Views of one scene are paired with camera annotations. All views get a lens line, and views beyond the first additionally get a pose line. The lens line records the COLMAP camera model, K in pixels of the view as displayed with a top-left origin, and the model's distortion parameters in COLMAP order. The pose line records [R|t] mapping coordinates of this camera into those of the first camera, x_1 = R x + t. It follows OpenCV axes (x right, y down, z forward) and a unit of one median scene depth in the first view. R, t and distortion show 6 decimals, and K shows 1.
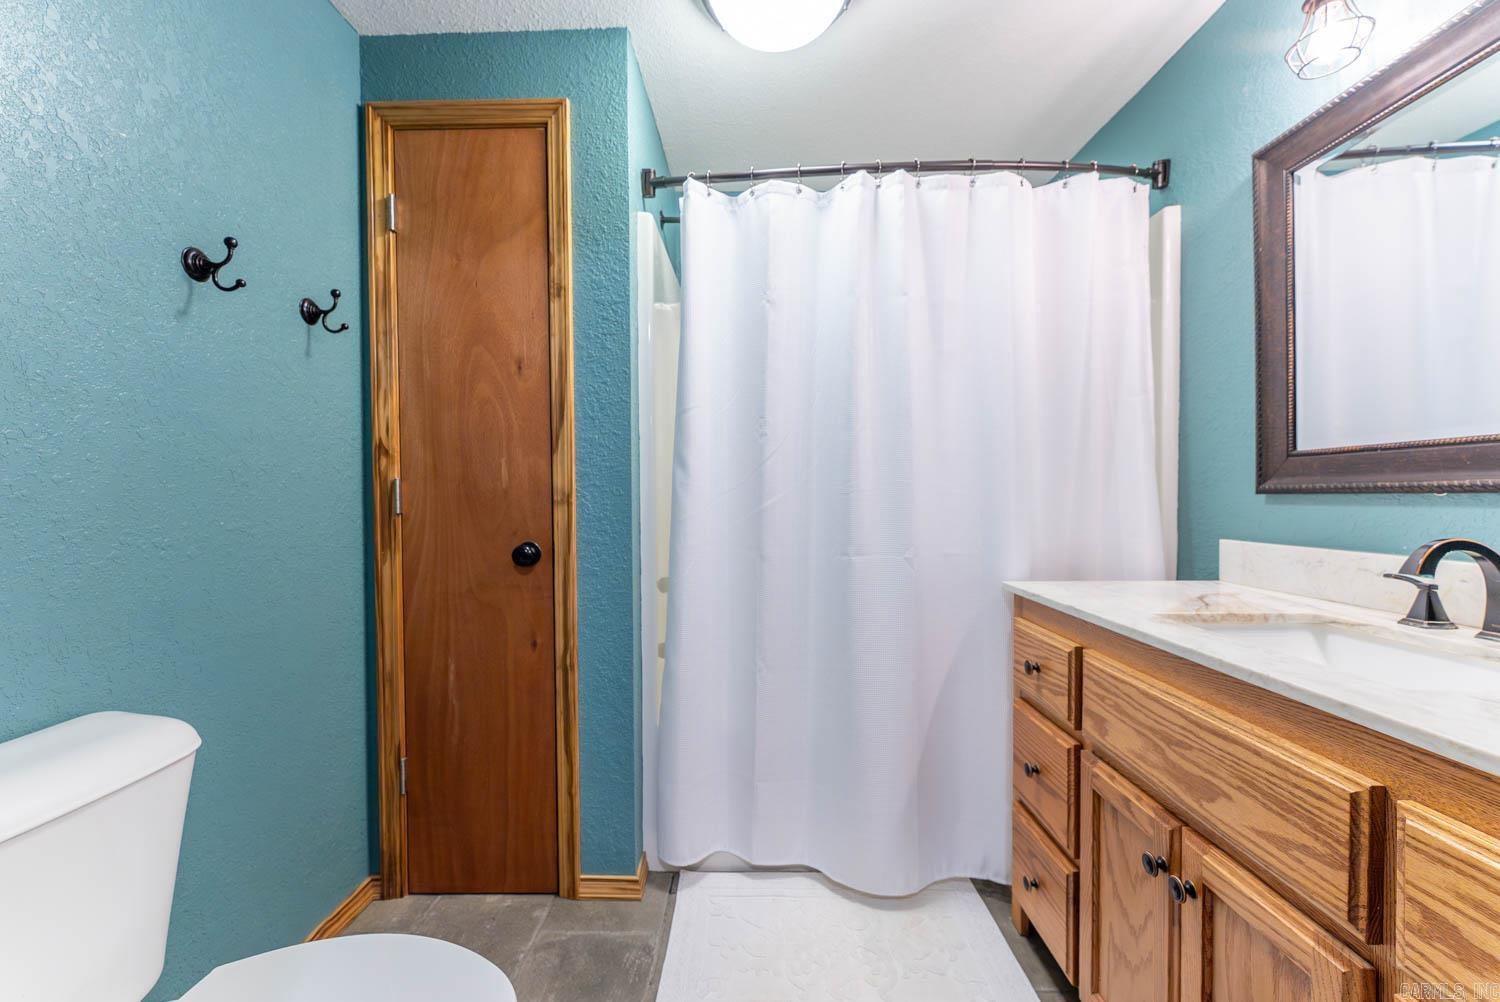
lens RADIAL K [[599.4, 0, 744.4], [0, 599.4, 503.2], [0, 0, 1]] dist [-0.000916, -0.000746]
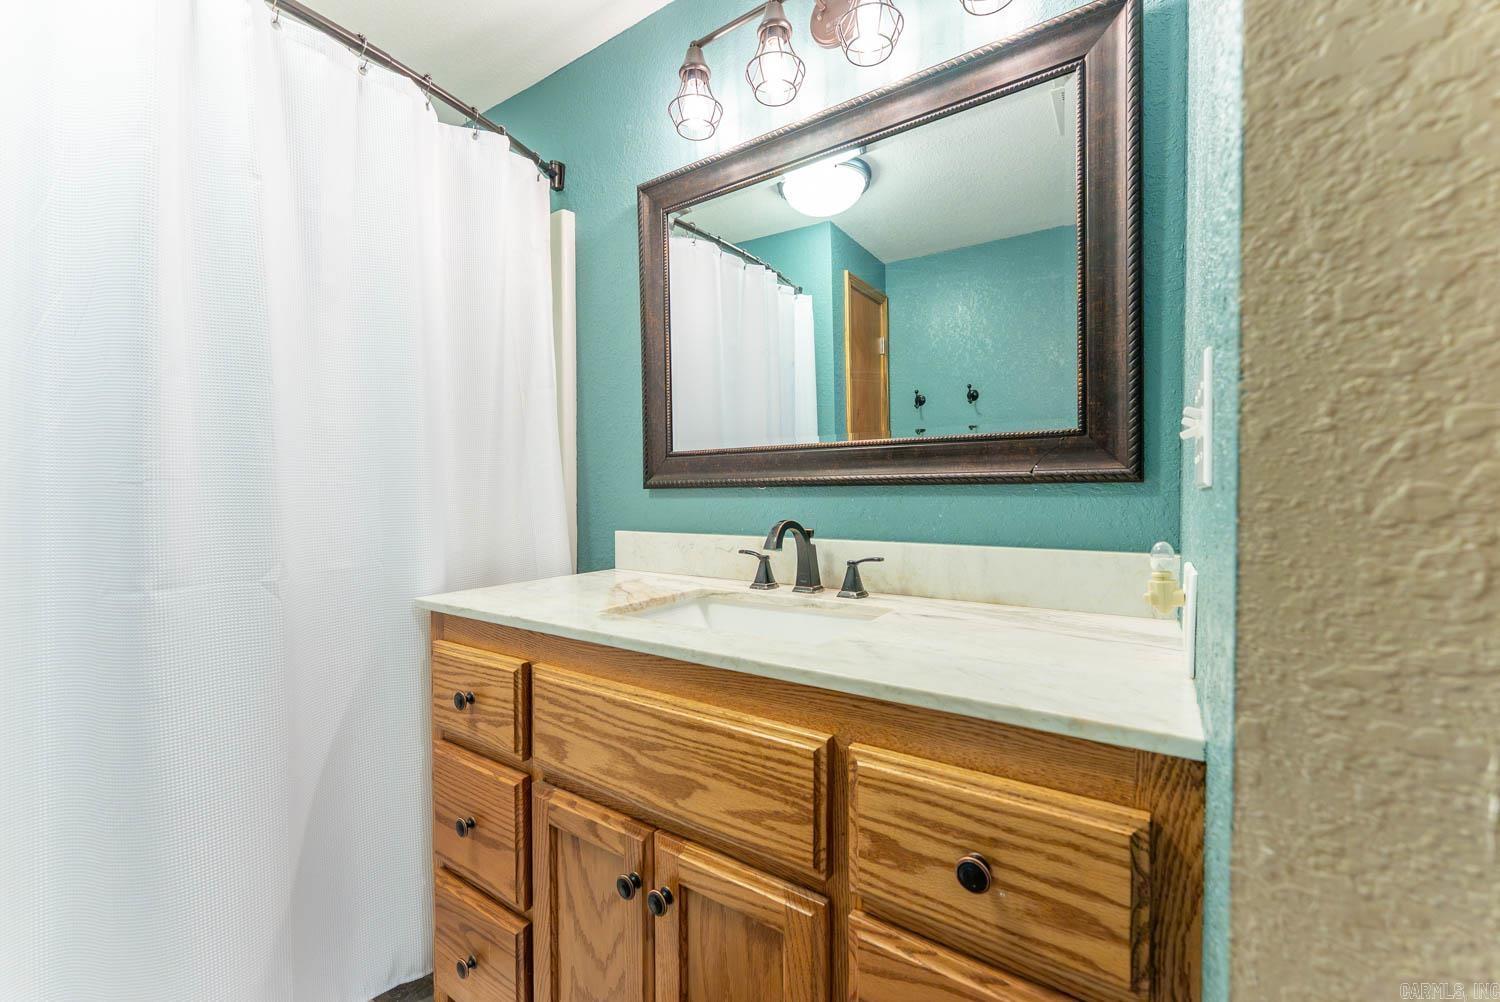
lens RADIAL K [[599.4, 0, 744.4], [0, 599.4, 503.2], [0, 0, 1]] dist [-0.000916, -0.000746]
pose [[0.546240, -0.011142, 0.837555, 0.015476], [0.013612, 0.999898, 0.004424, 0.013192], [-0.837518, 0.008984, 0.546335, 0.308853]]
